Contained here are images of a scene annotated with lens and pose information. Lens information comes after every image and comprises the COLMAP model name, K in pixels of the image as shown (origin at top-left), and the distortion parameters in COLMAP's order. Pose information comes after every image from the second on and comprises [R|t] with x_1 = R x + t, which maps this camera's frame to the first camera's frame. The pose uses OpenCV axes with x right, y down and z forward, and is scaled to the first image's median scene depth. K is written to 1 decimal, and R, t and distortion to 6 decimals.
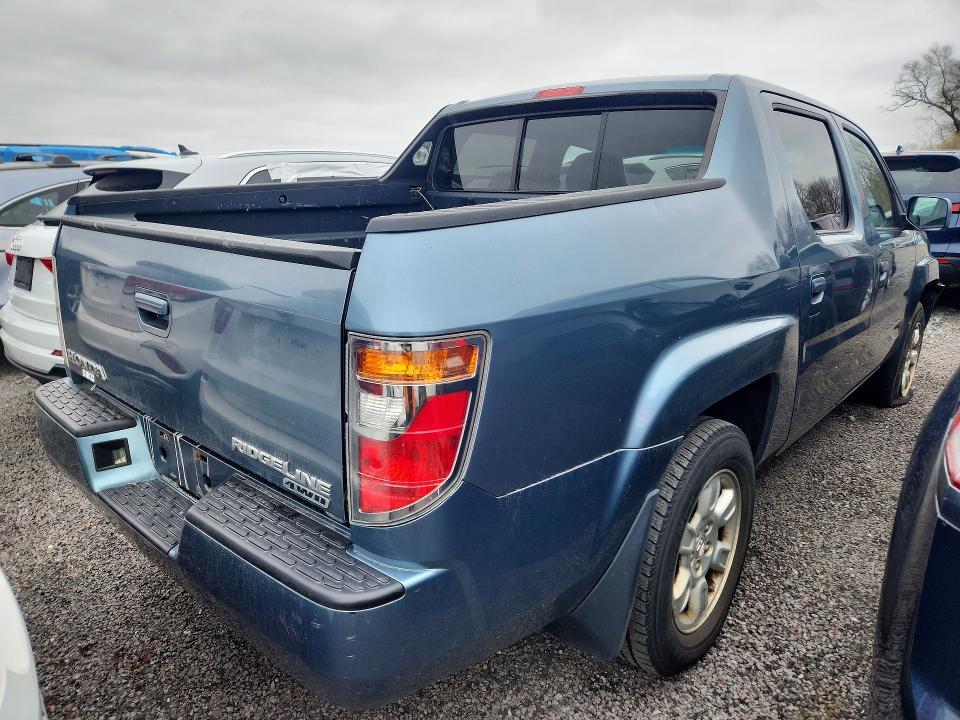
lens RADIAL K [[667.9, 0, 480.0], [0, 667.9, 360.0], [0, 0, 1]] dist [0.002091, 0.000376]
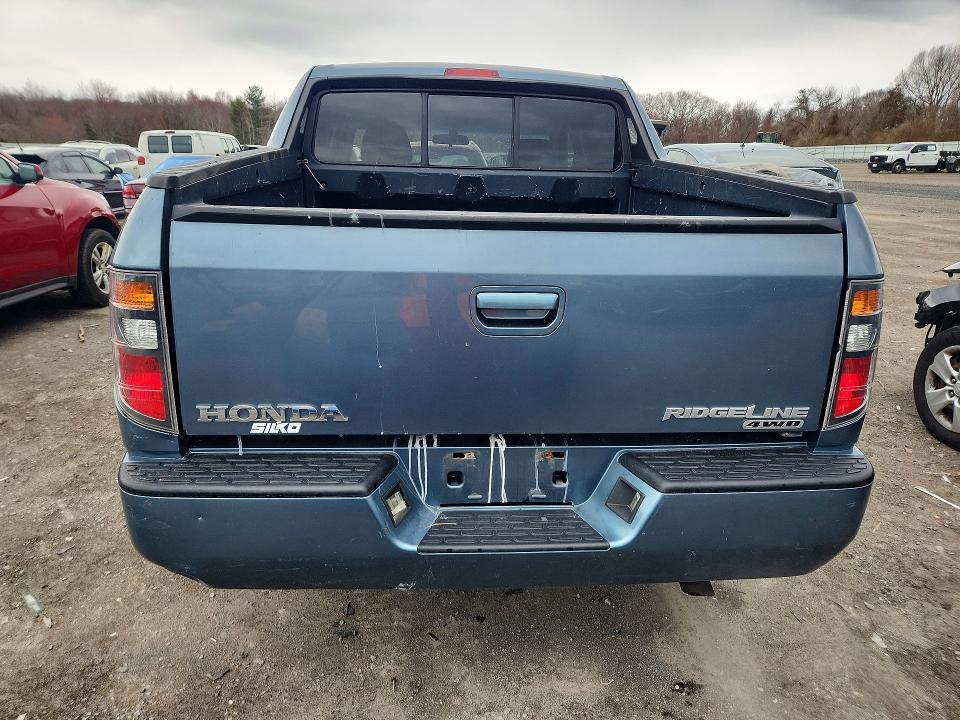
lens RADIAL K [[667.9, 0, 480.0], [0, 667.9, 360.0], [0, 0, 1]] dist [0.002091, 0.000376]
pose [[0.694072, -0.203576, 0.690522, -1.374337], [0.172794, 0.978254, 0.114722, -0.140283], [-0.698861, 0.039693, 0.714155, 0.476159]]
